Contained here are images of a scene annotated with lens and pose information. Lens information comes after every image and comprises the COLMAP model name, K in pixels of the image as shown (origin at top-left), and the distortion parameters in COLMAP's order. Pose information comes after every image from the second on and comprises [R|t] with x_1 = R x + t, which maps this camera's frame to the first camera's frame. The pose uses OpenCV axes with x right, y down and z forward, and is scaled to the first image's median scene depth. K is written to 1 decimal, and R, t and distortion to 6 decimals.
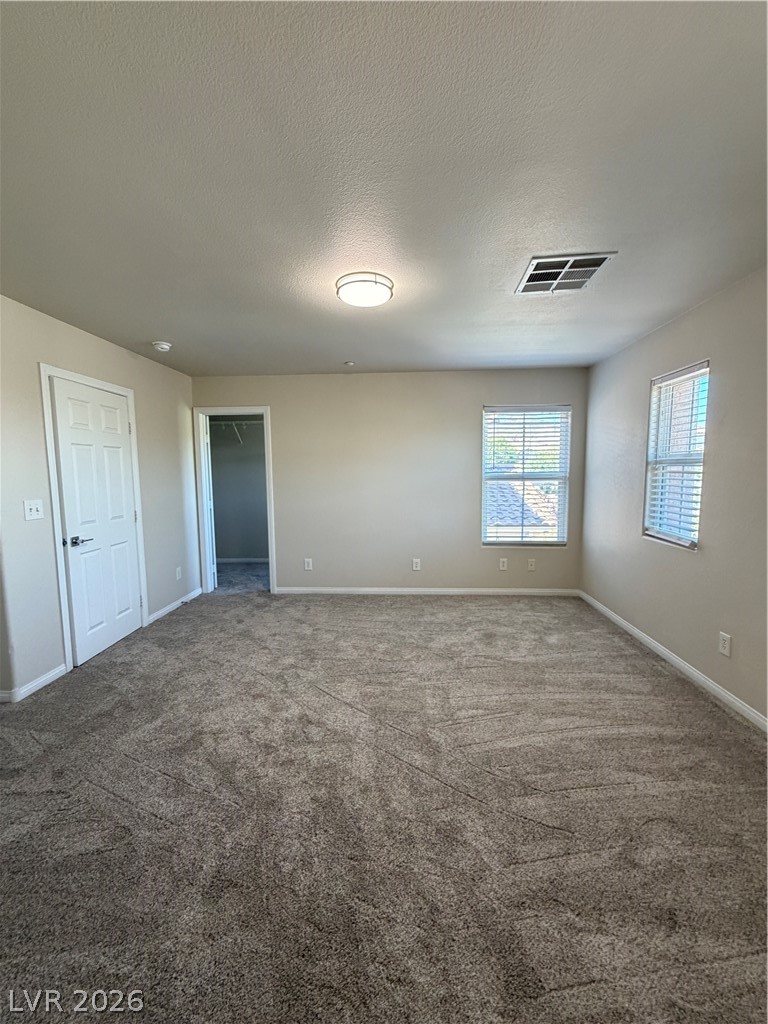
lens RADIAL K [[409.9, 0, 382.6], [0, 409.9, 512.0], [0, 0, 1]] dist [-0.000810, 0.000314]
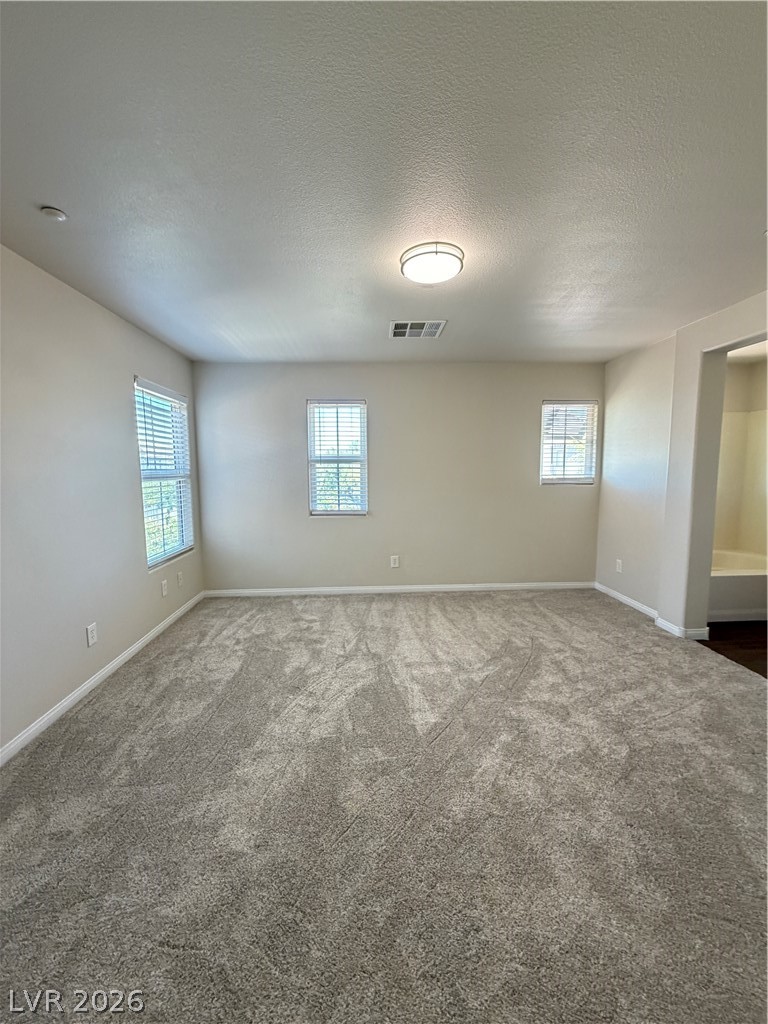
lens RADIAL K [[409.9, 0, 383.4], [0, 409.9, 509.5], [0, 0, 1]] dist [-0.000810, 0.000314]
pose [[-0.113259, -0.090058, 0.989476, -0.674454], [0.111751, 0.988410, 0.102753, -0.070356], [-0.987261, 0.122212, -0.101882, 0.865269]]
